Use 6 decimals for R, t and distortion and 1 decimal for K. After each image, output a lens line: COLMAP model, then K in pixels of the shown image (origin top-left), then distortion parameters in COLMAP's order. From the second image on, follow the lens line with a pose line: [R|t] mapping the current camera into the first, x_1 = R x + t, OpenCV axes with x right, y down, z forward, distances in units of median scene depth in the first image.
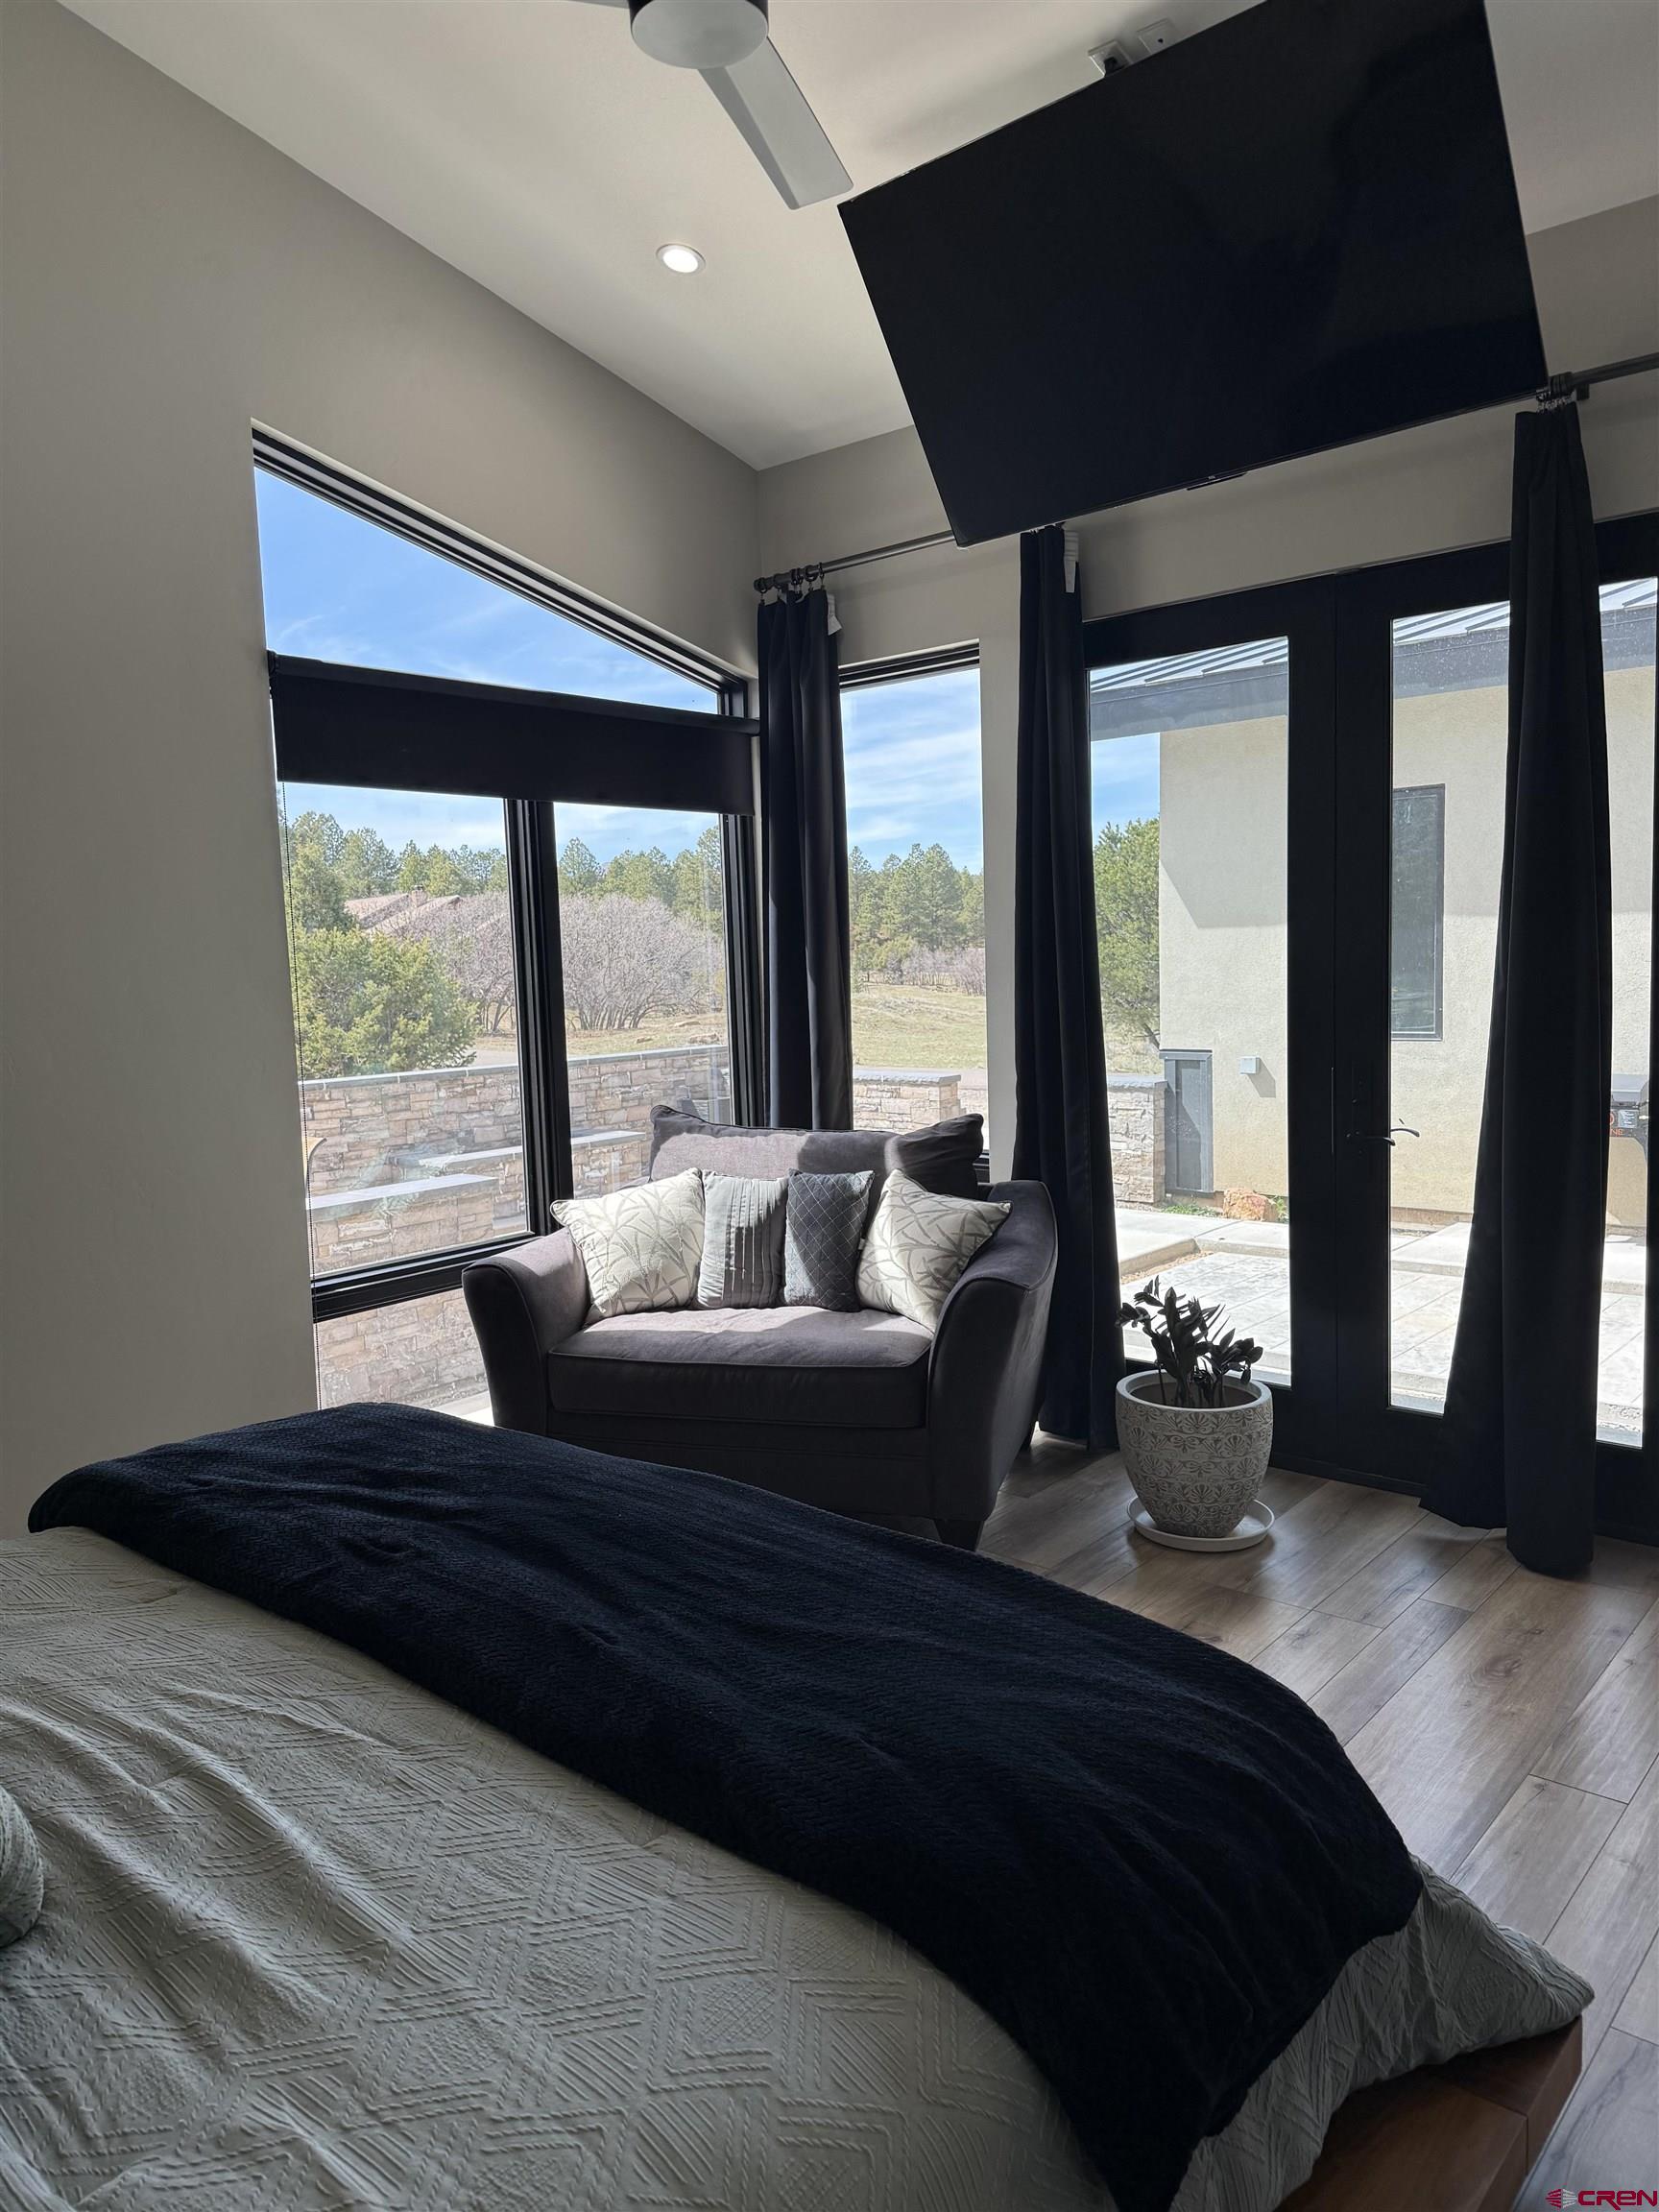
lens RADIAL K [[1534.1, 0, 829.5], [0, 1534.1, 1106.0], [0, 0, 1]] dist [0.034984, -0.001525]
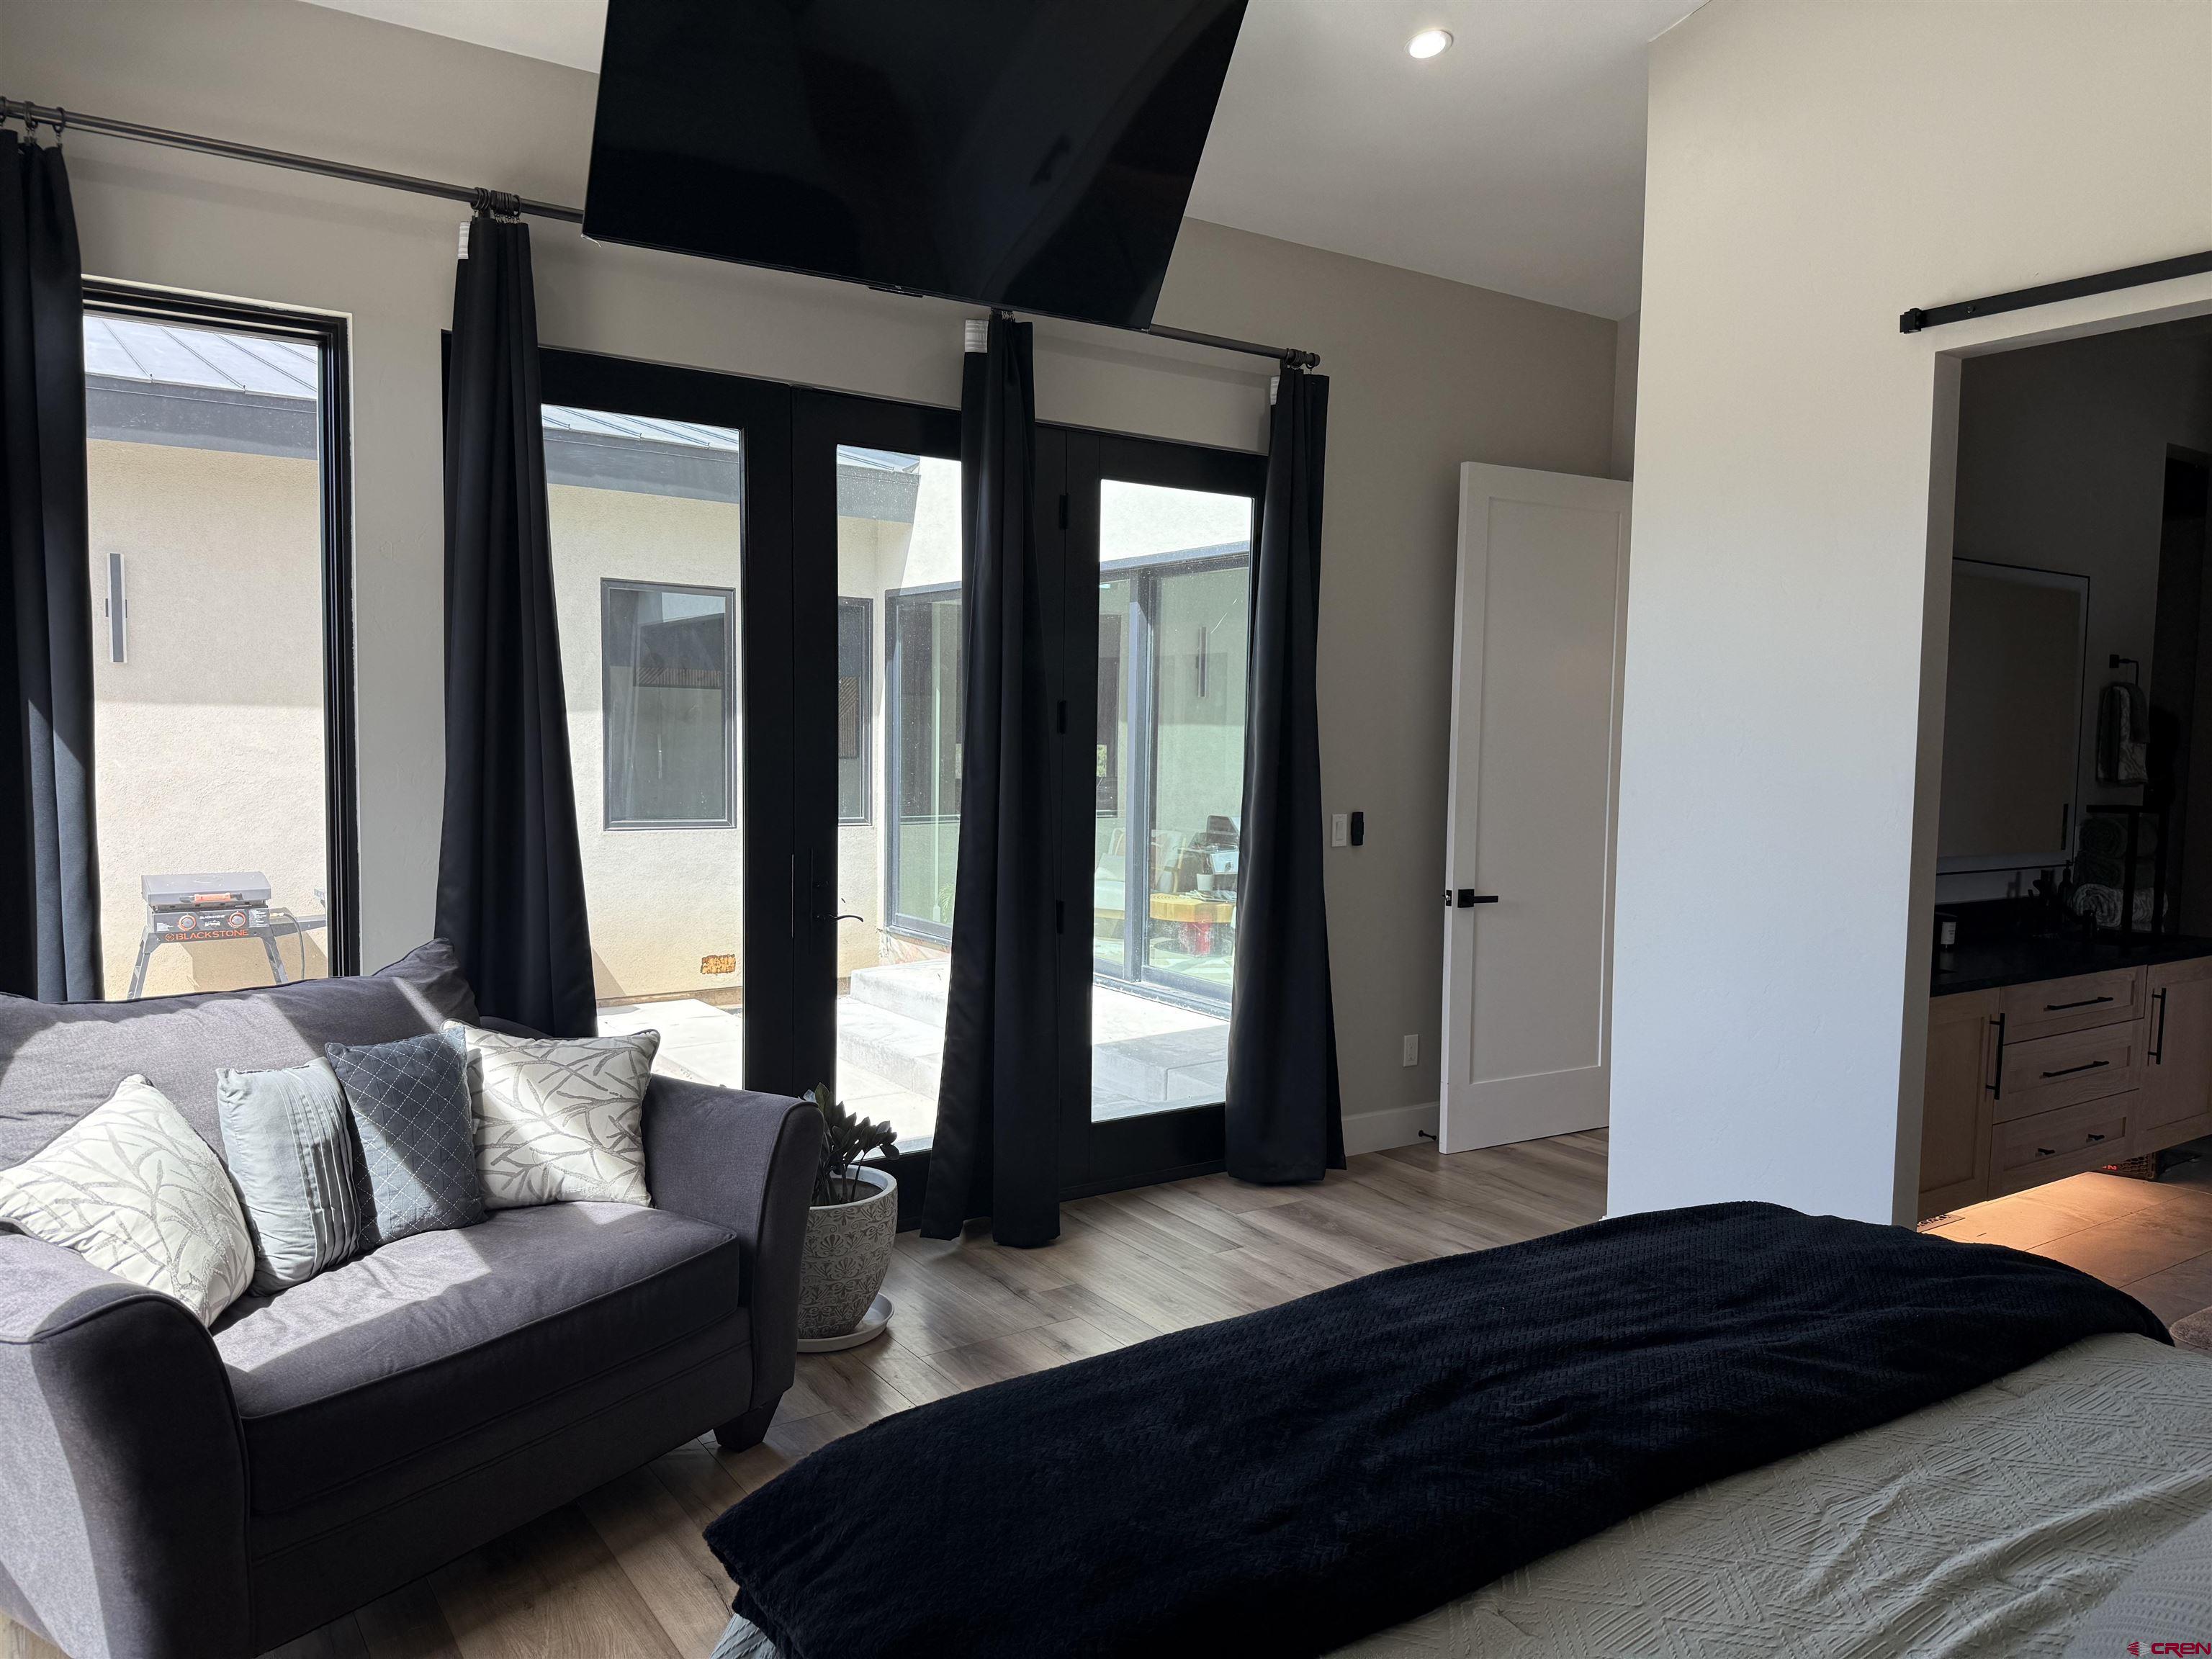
lens RADIAL K [[1541.8, 0, 1106.0], [0, 1541.8, 829.5], [0, 0, 1]] dist [-0.005788, -0.004368]
pose [[0.249988, -0.026413, 0.967889, -0.602622], [0.072208, 0.997353, 0.008566, -0.034404], [-0.965553, 0.067748, 0.251233, 0.516375]]
